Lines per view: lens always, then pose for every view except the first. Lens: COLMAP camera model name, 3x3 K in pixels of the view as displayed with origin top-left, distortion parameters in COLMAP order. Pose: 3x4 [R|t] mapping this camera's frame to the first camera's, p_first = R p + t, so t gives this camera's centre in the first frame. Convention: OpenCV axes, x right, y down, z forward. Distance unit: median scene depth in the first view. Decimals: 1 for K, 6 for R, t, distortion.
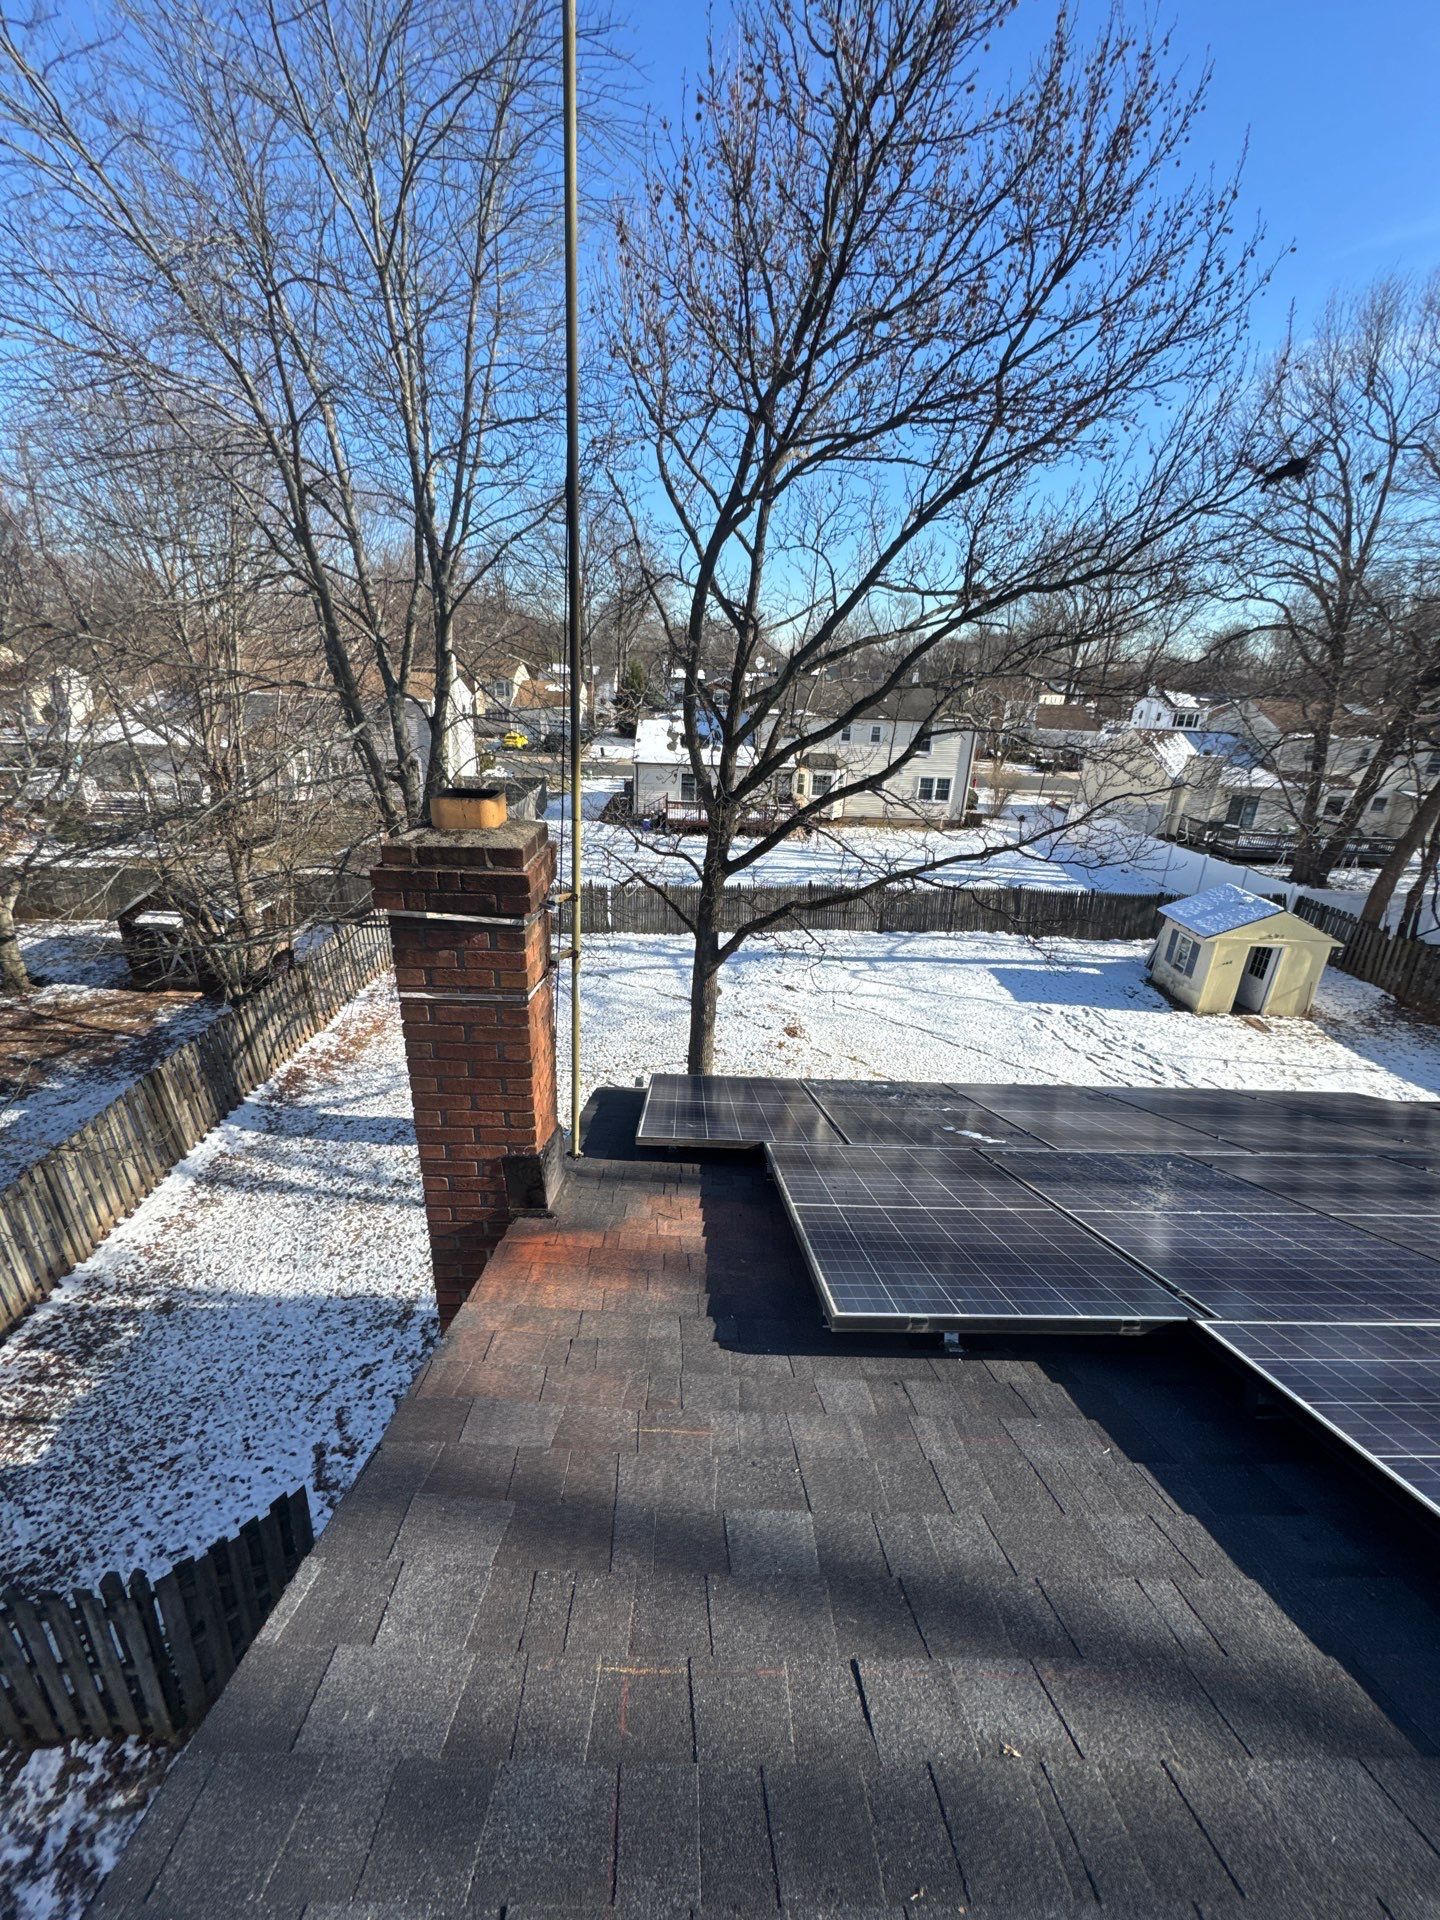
lens RADIAL K [[754.5, 0, 720.7], [0, 754.5, 963.5], [0, 0, 1]] dist [-0.004832, 0.000028]
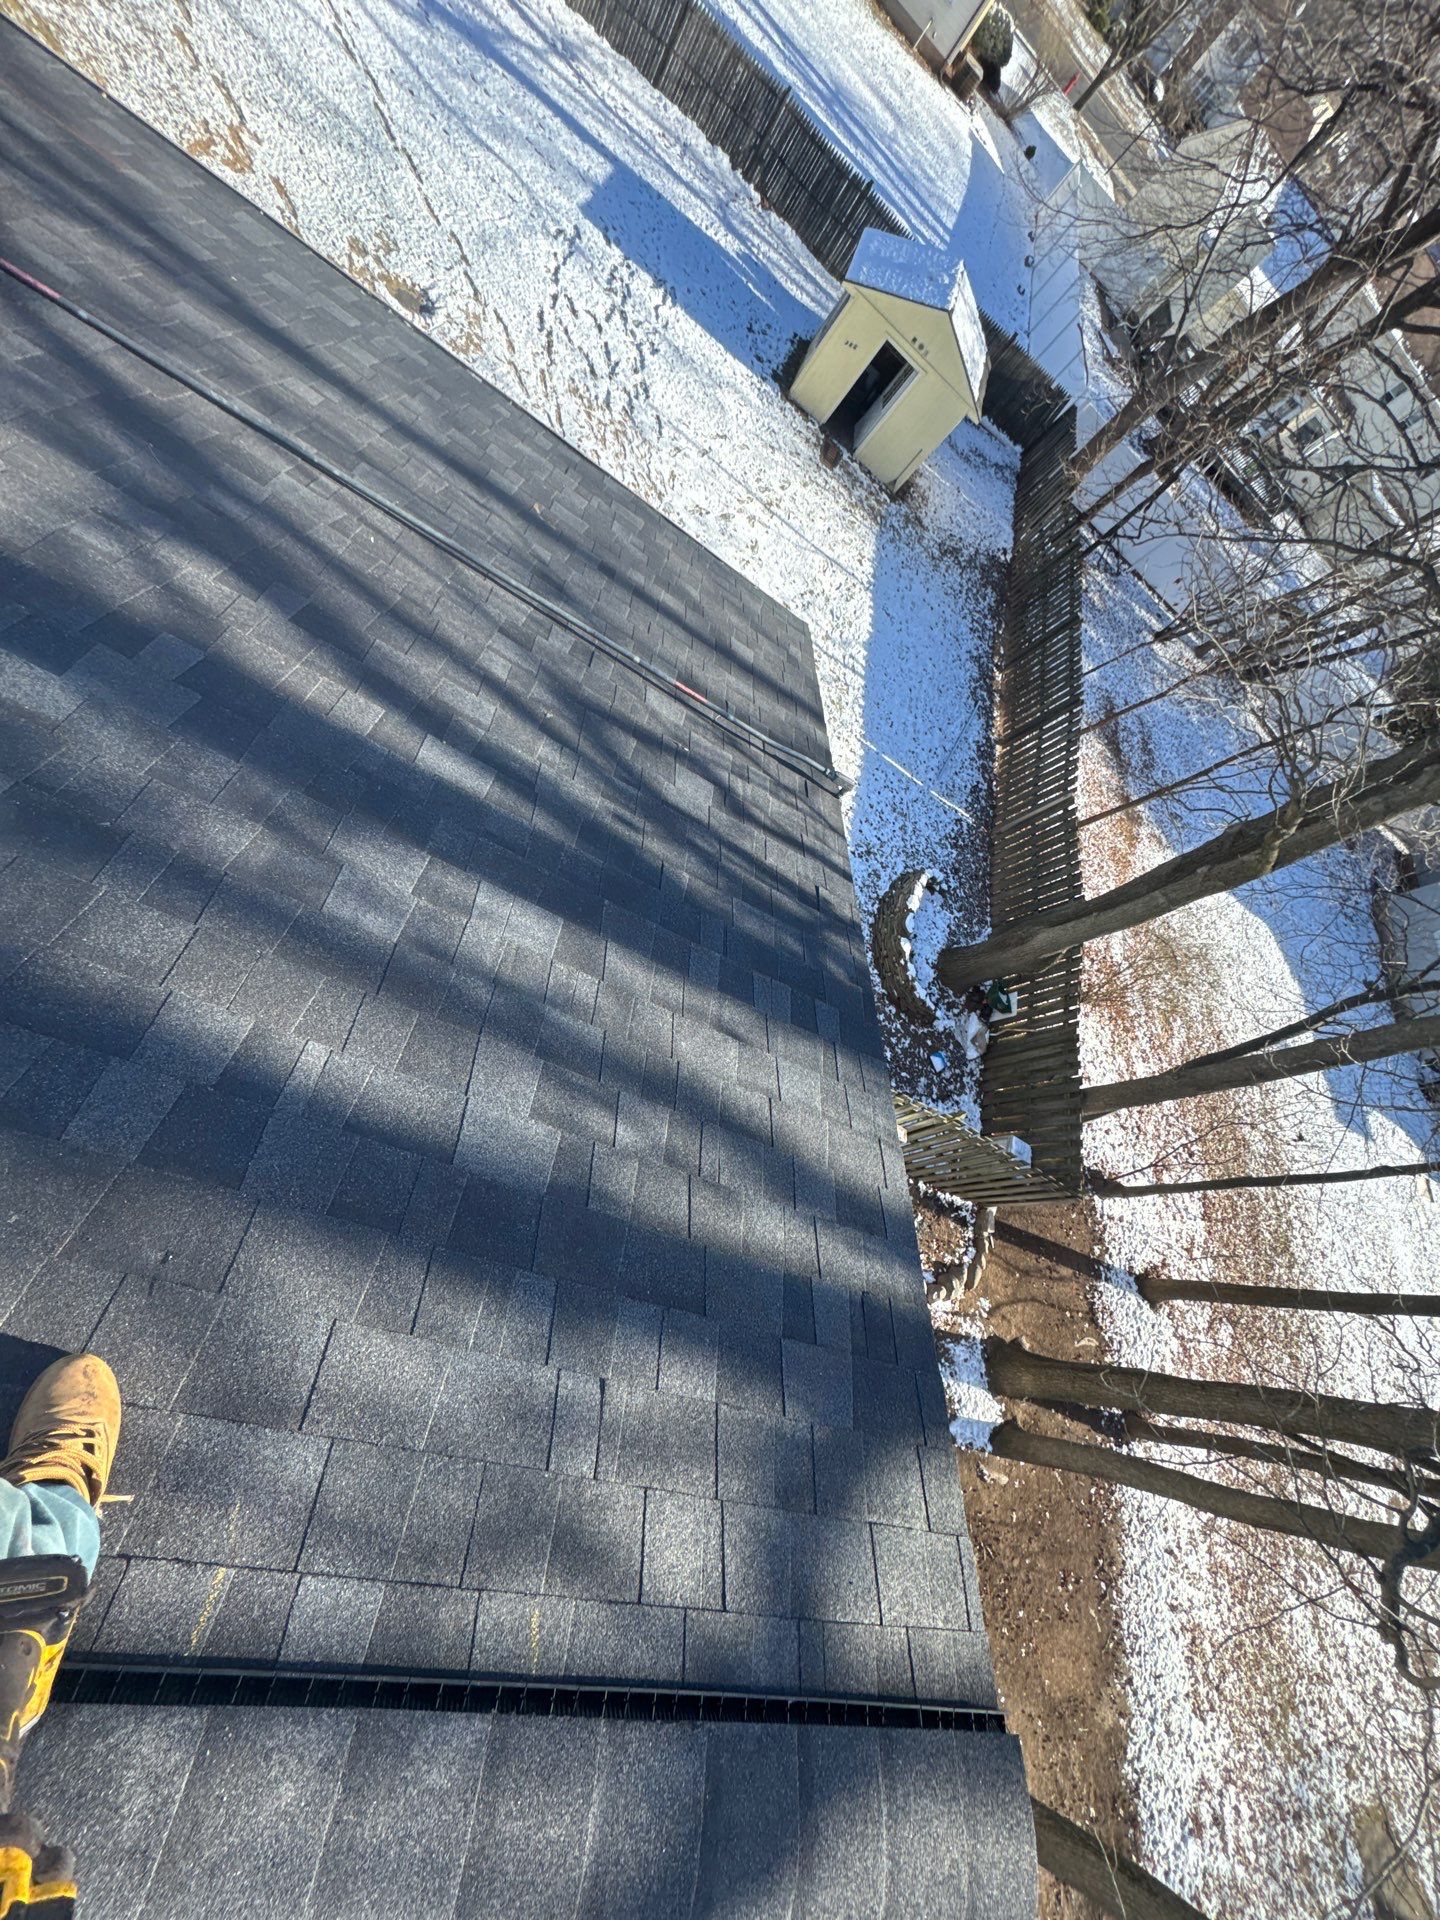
lens RADIAL K [[754.5, 0, 720.7], [0, 754.5, 963.5], [0, 0, 1]] dist [-0.004832, 0.000028]
pose [[0.835101, 0.427561, 0.346117, 0.560143], [-0.548629, 0.601439, 0.580756, 0.006182], [0.040141, -0.674880, 0.736835, 0.052819]]
